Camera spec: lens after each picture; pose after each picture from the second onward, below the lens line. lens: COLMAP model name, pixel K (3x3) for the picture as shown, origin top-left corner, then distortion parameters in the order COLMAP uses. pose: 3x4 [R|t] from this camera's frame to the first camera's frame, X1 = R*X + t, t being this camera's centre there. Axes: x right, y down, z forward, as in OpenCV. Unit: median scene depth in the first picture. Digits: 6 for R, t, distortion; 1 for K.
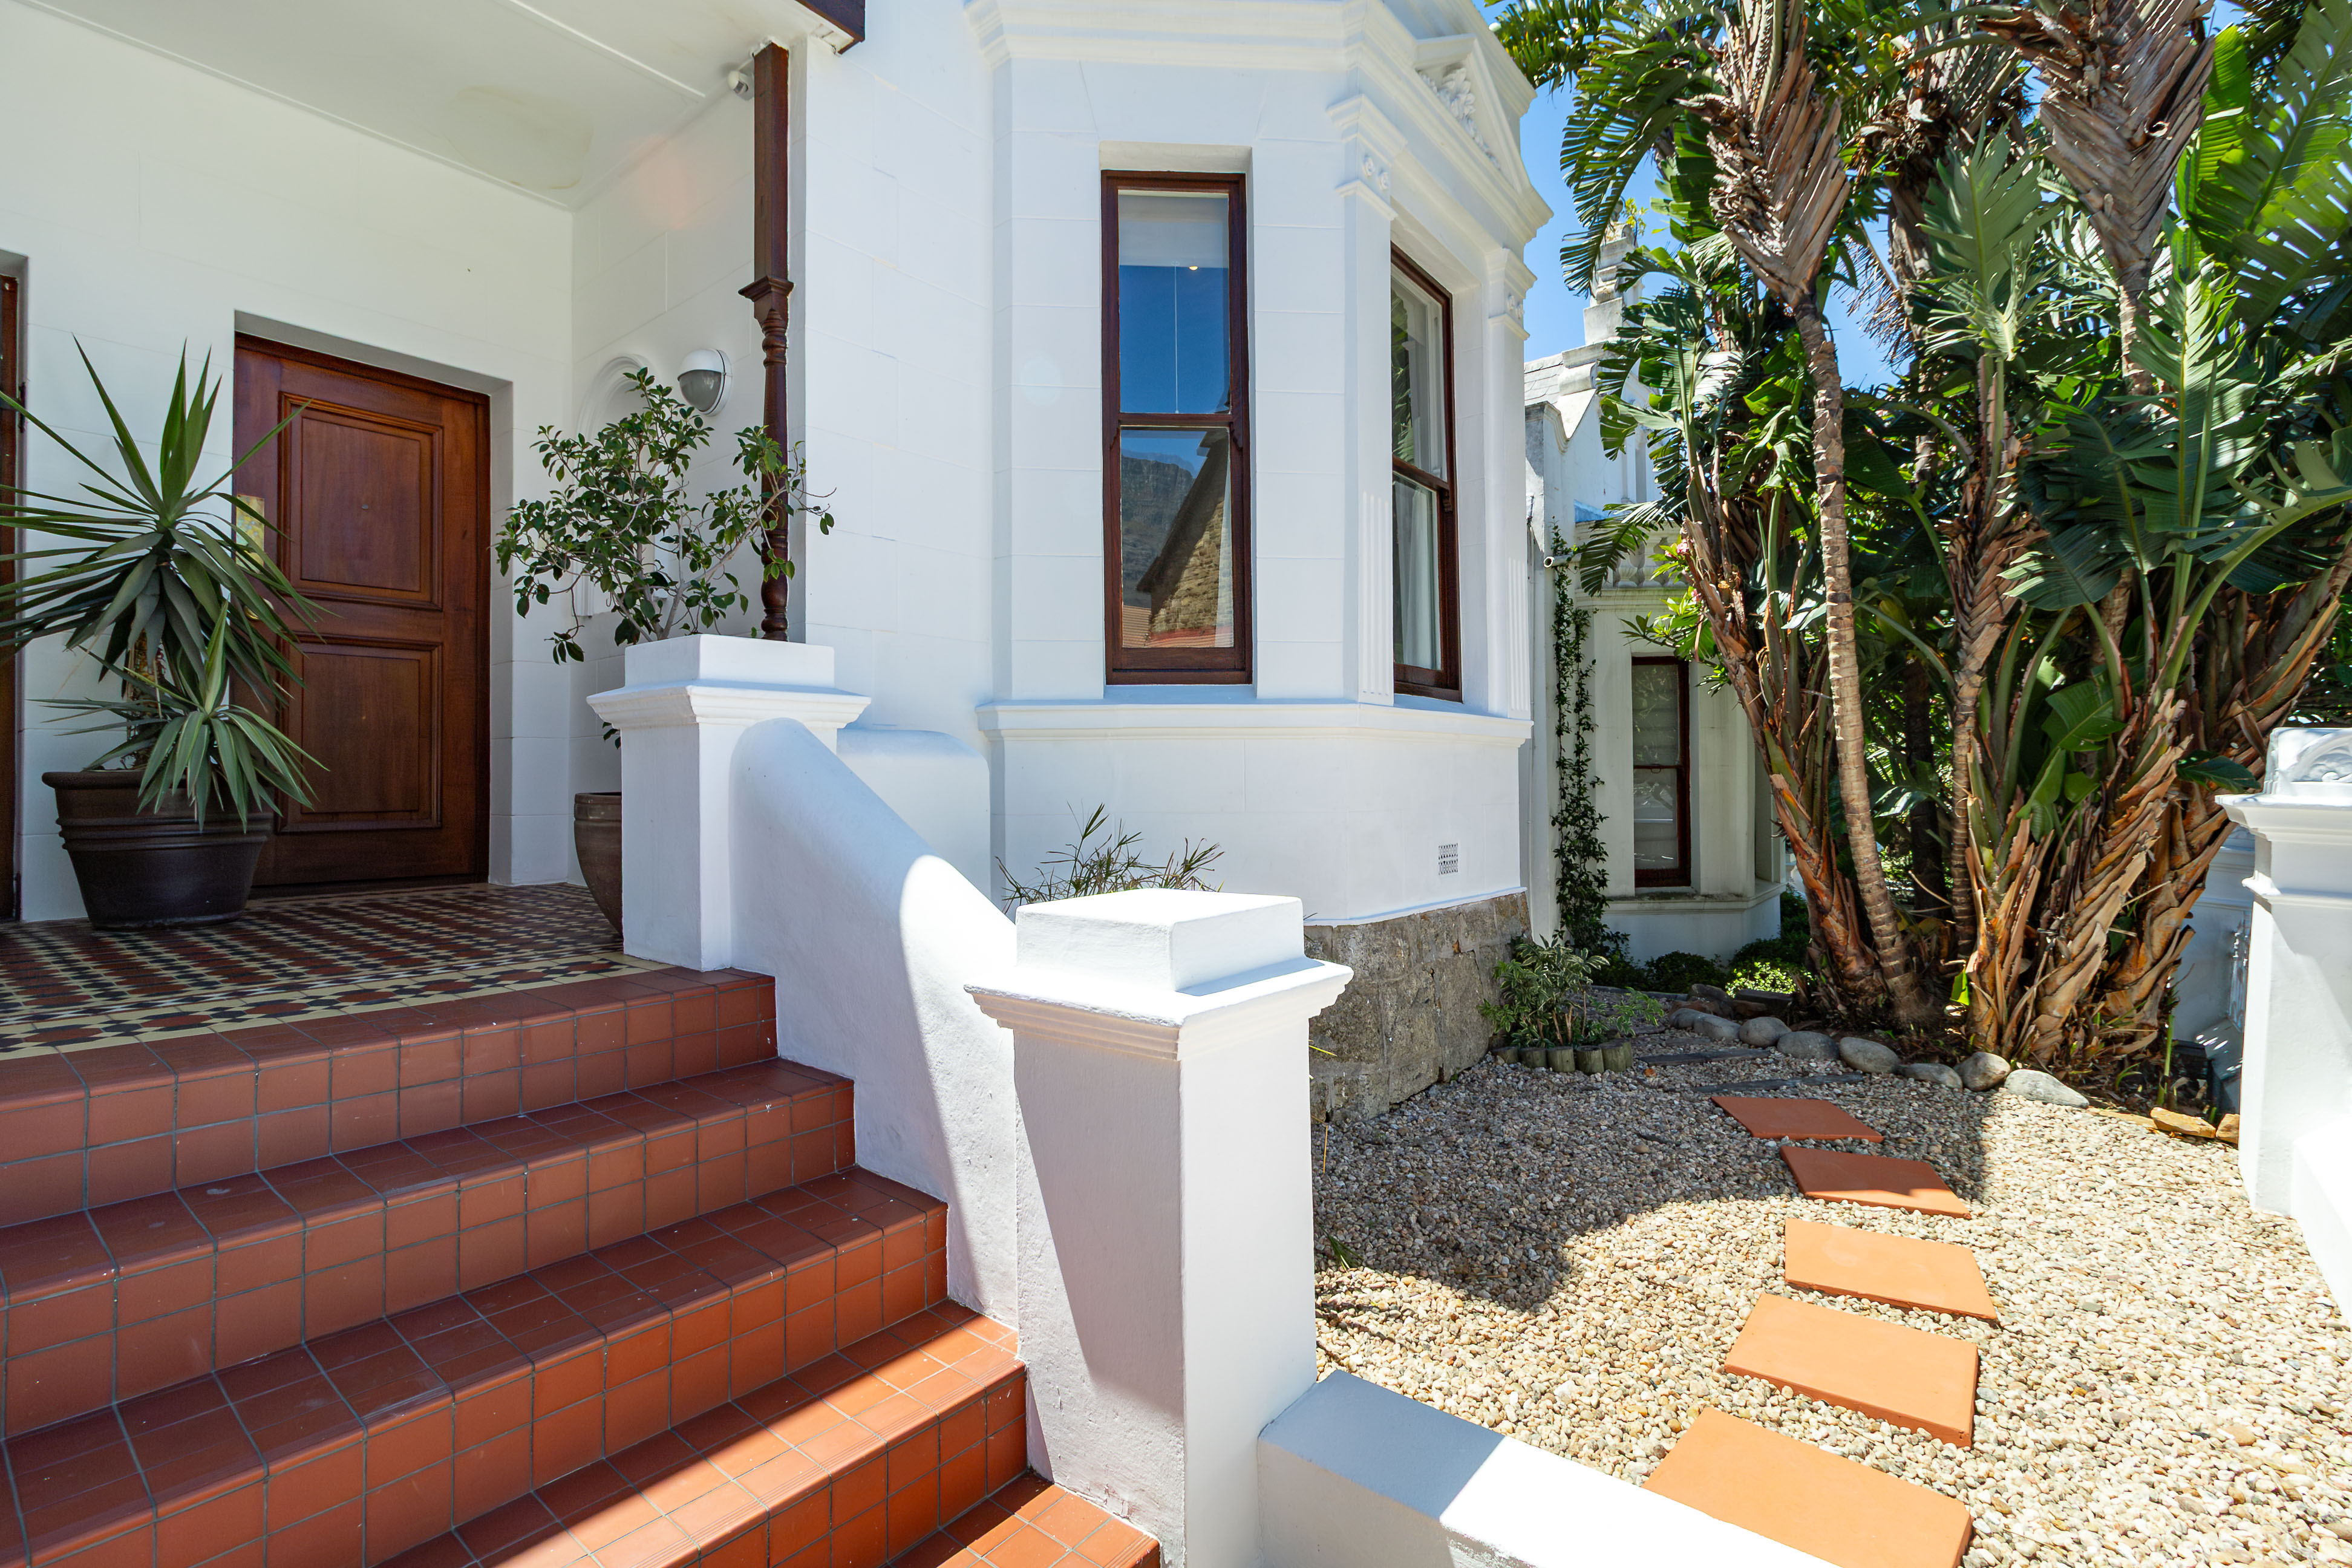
lens RADIAL K [[1129.2, 0, 1162.8], [0, 1129.2, 773.7], [0, 0, 1]] dist [0.004099, 0.001058]
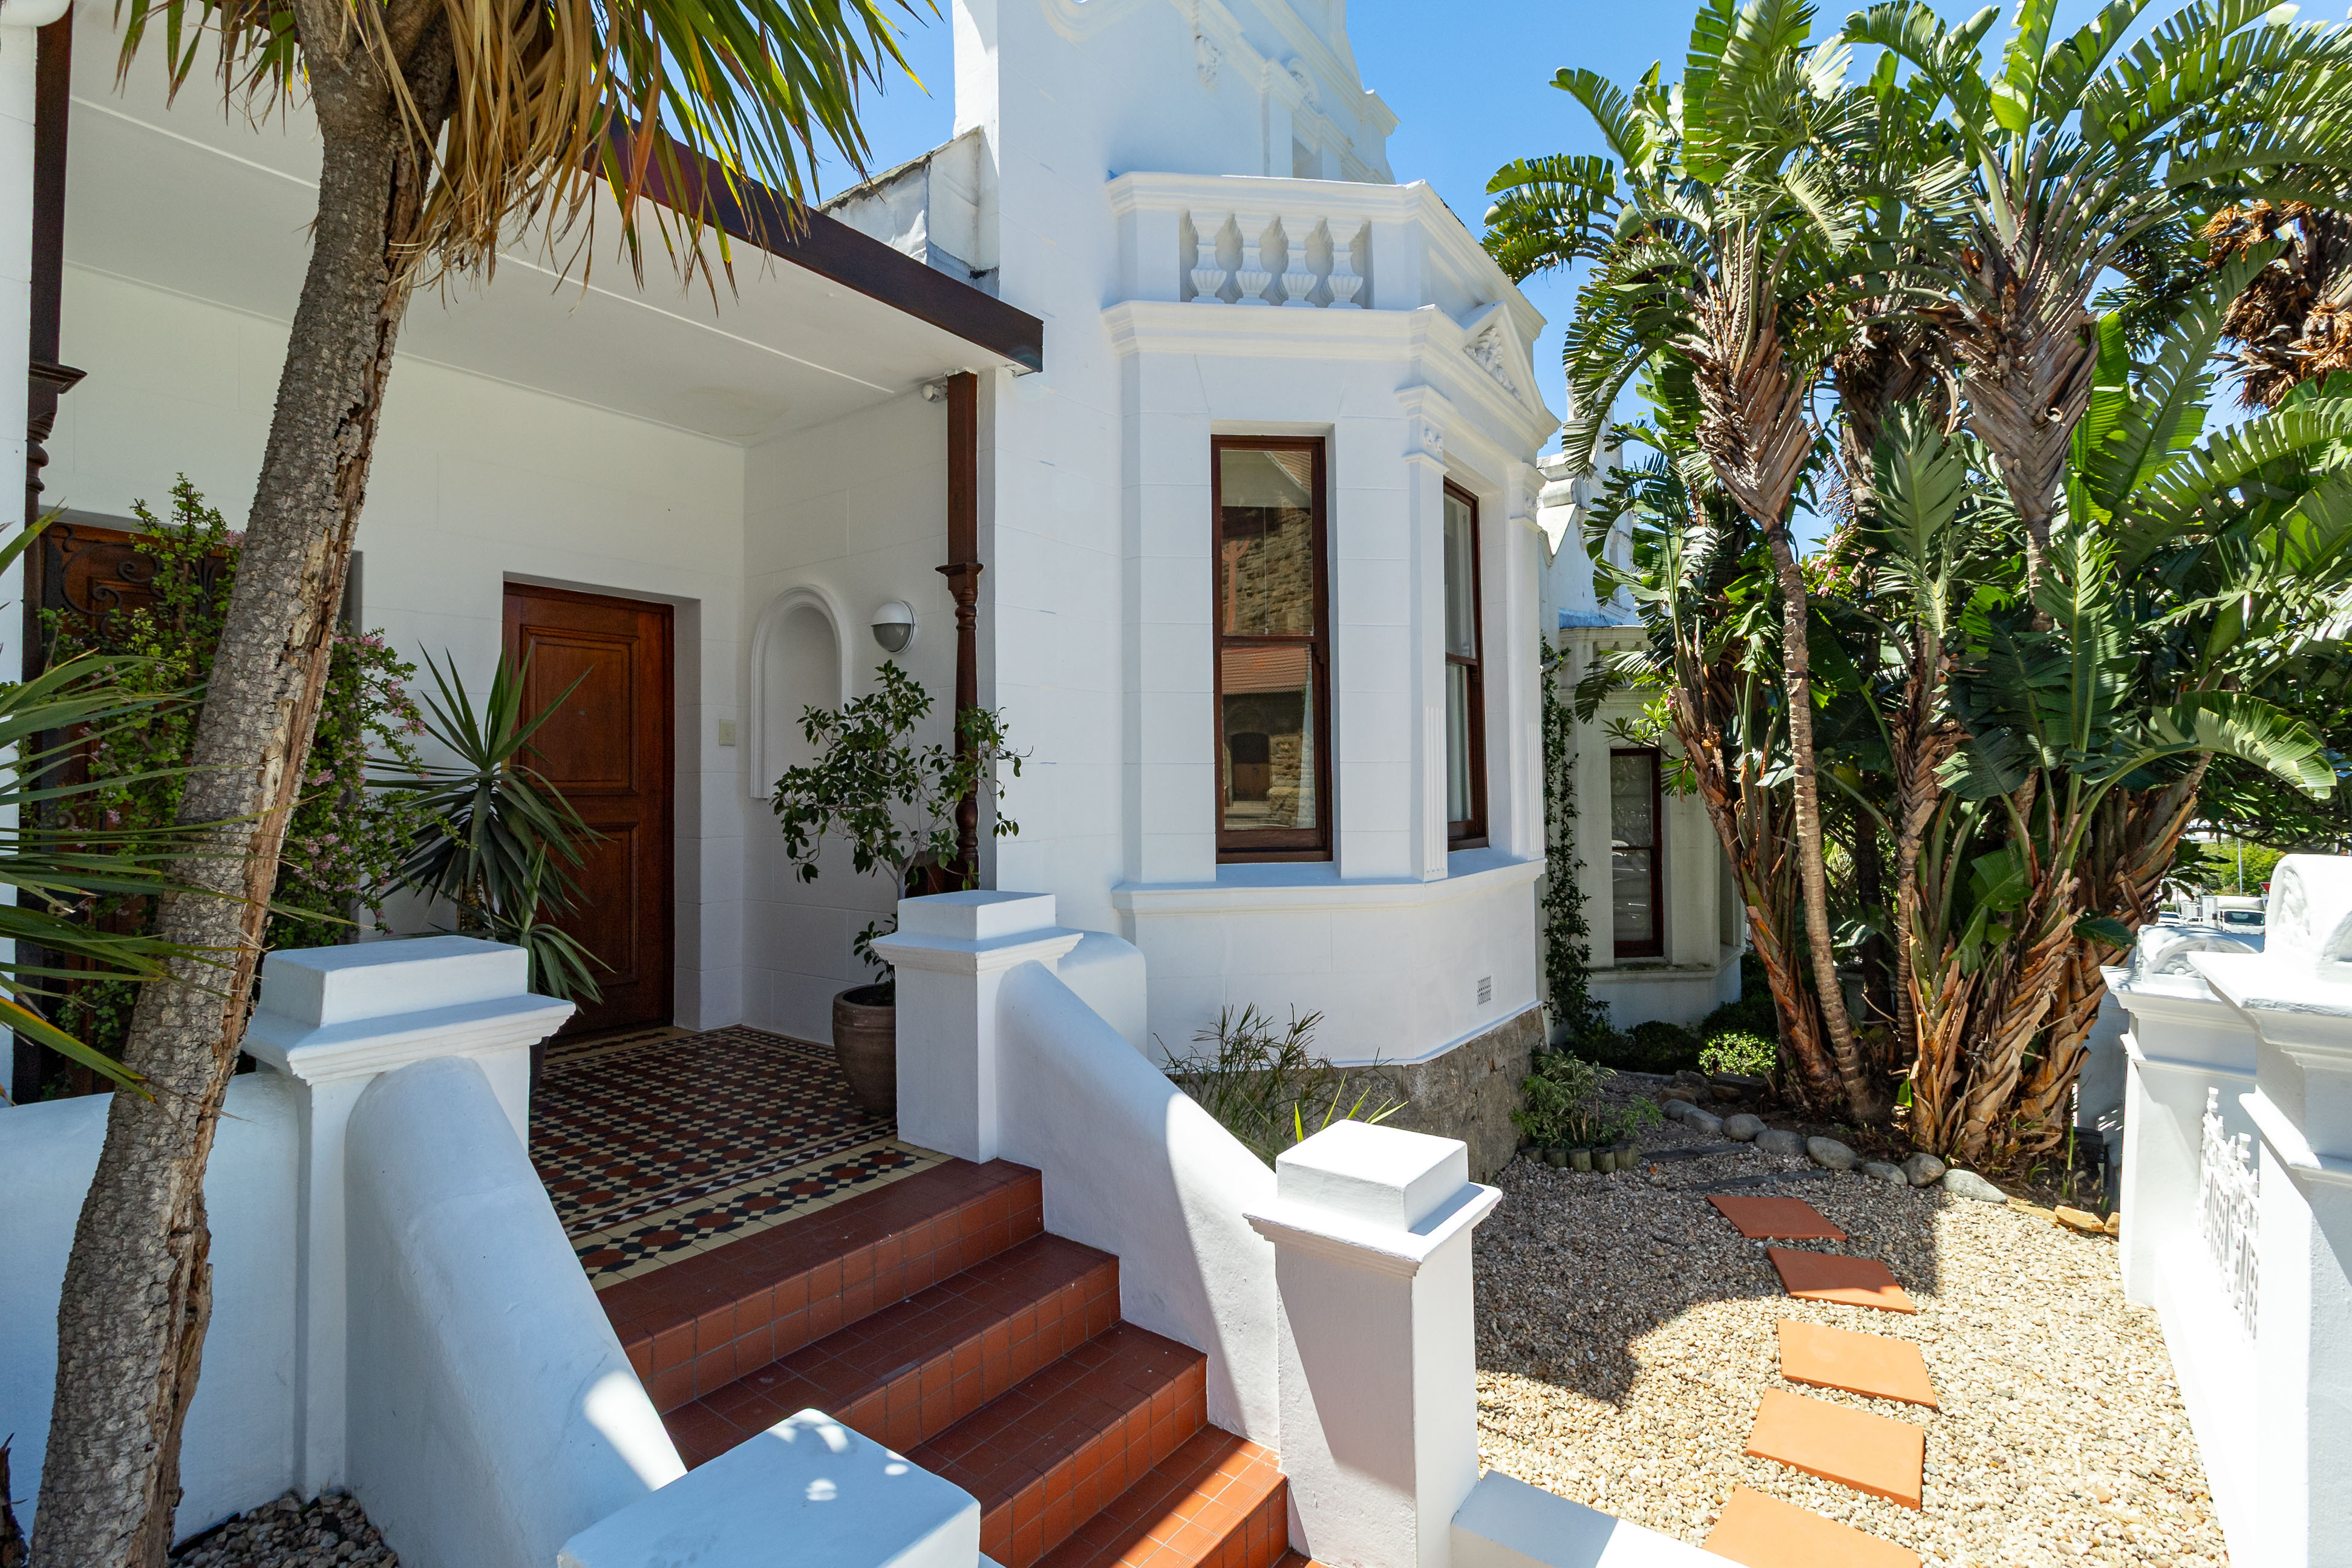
lens RADIAL K [[1129.2, 0, 1166.4], [0, 1129.2, 780.0], [0, 0, 1]] dist [0.004099, 0.001058]
pose [[0.999171, -0.002002, 0.040649, -0.153649], [0.002219, 0.999984, -0.005275, -0.167285], [-0.040638, 0.005361, 0.999160, -0.206945]]
